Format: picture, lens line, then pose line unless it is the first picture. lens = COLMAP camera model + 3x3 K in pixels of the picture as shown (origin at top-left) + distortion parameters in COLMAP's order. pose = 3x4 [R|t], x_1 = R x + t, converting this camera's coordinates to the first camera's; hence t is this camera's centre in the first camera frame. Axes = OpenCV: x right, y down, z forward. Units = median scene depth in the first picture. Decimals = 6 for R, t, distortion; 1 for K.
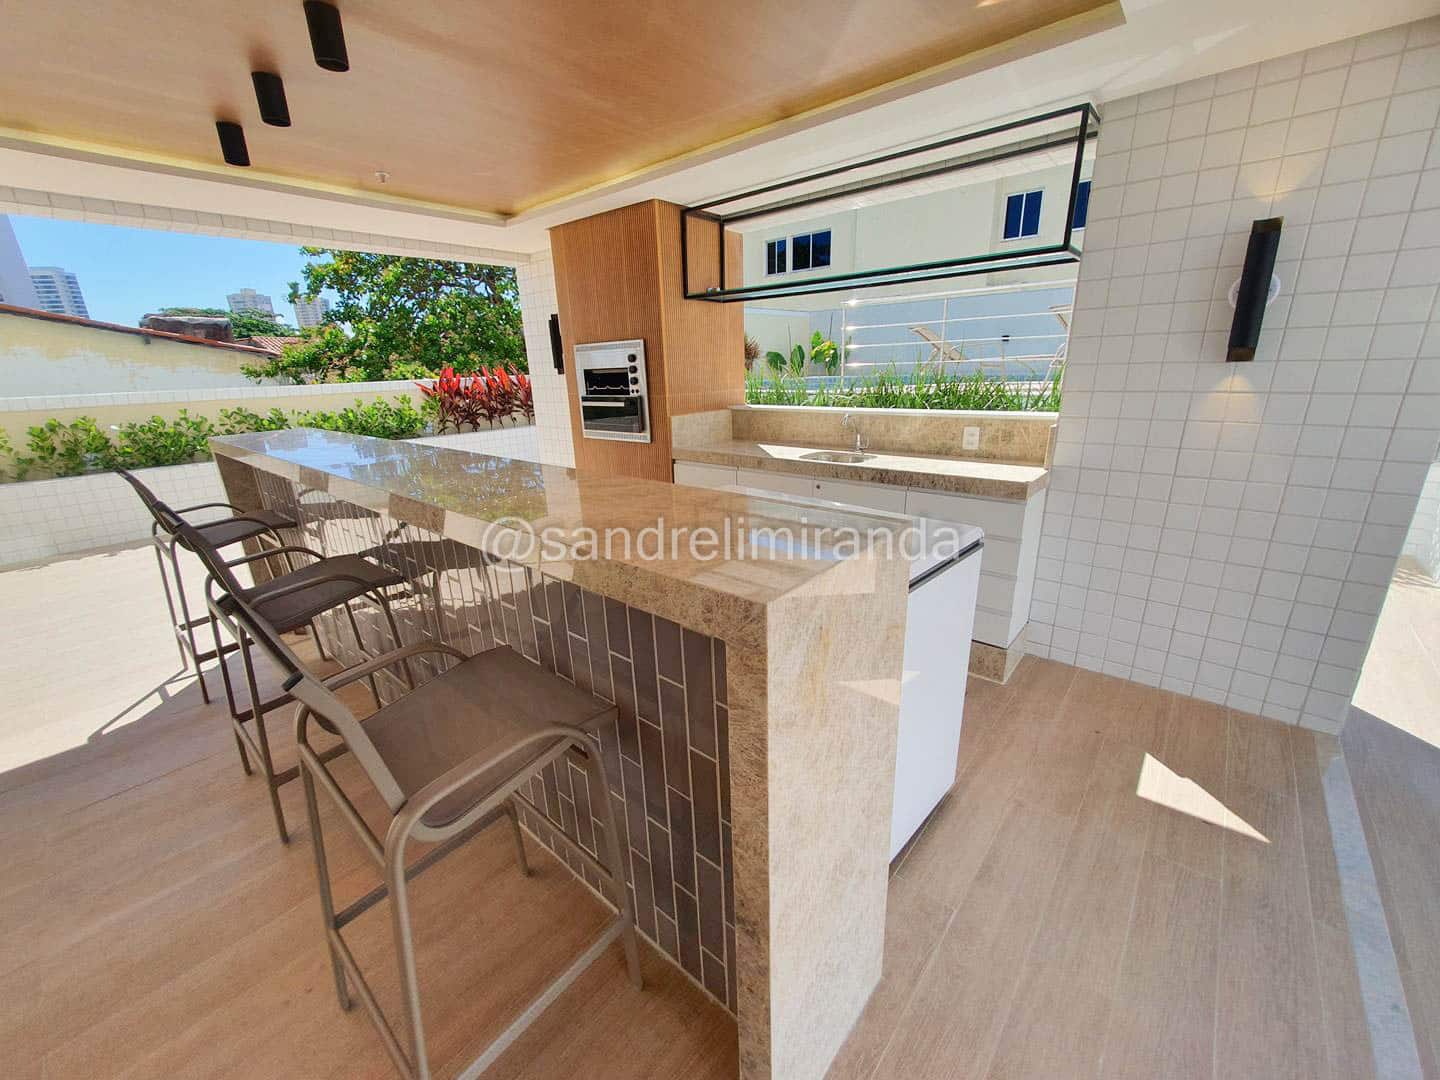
lens RADIAL K [[567.4, 0, 716.8], [0, 567.4, 546.0], [0, 0, 1]] dist [0.000392, -0.000892]
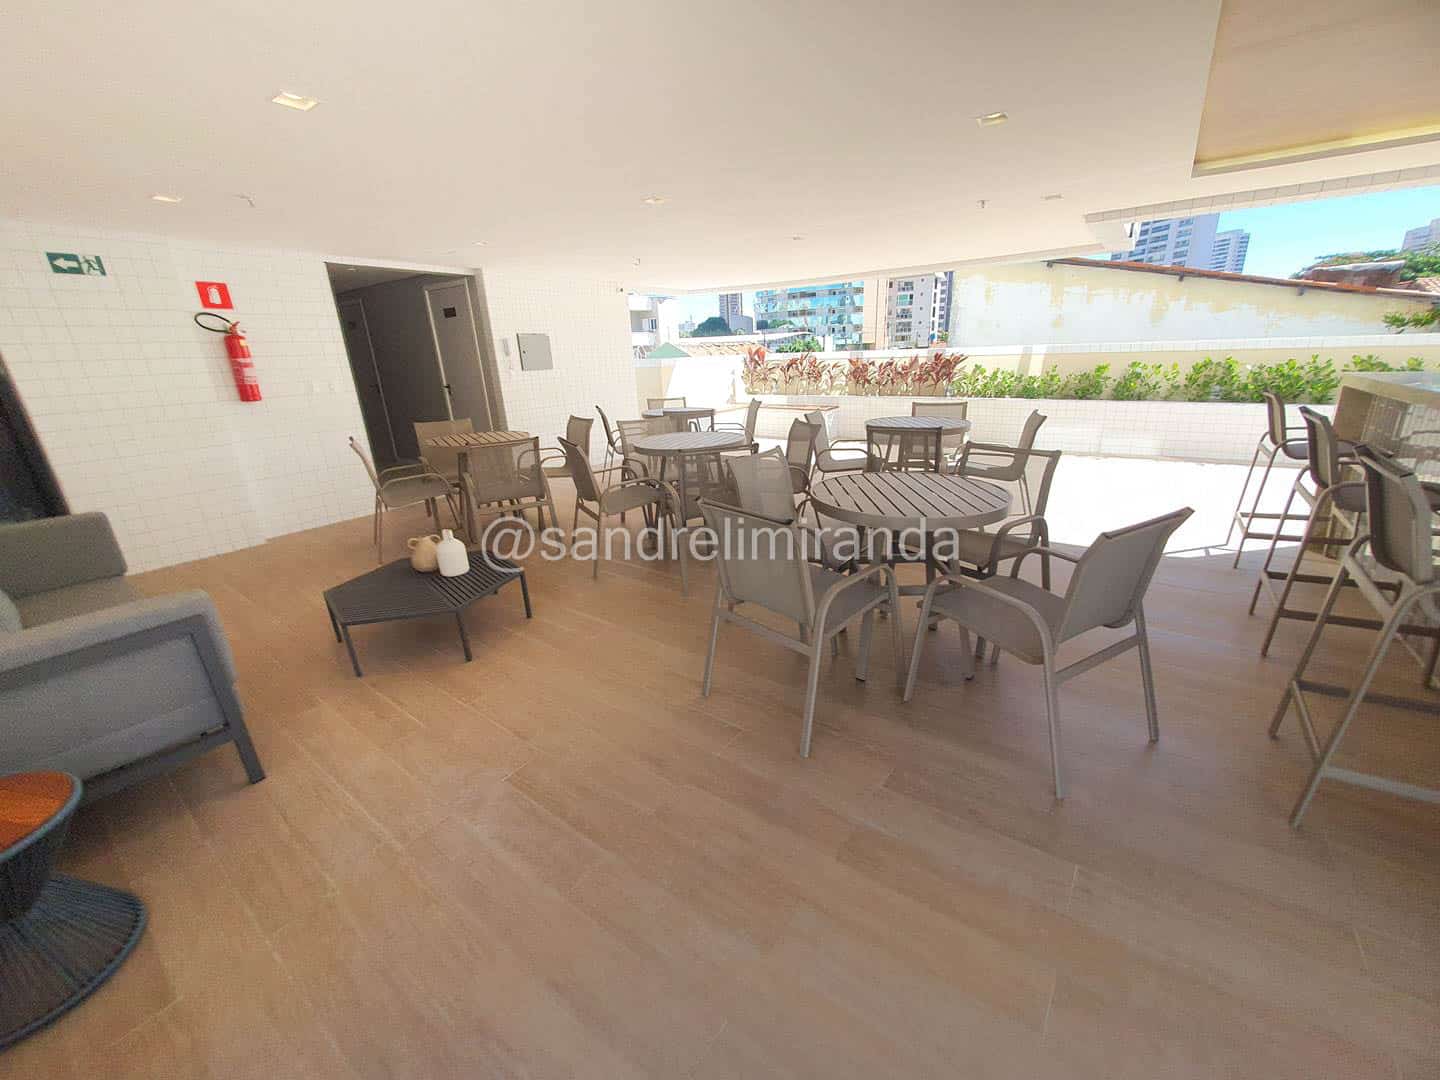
lens RADIAL K [[567.4, 0, 717.2], [0, 567.4, 535.1], [0, 0, 1]] dist [0.000392, -0.000892]
pose [[0.078100, 0.334437, -0.939176, 0.083731], [-0.276262, 0.912422, 0.301936, 0.044324], [0.957904, 0.235877, 0.163653, -0.140306]]
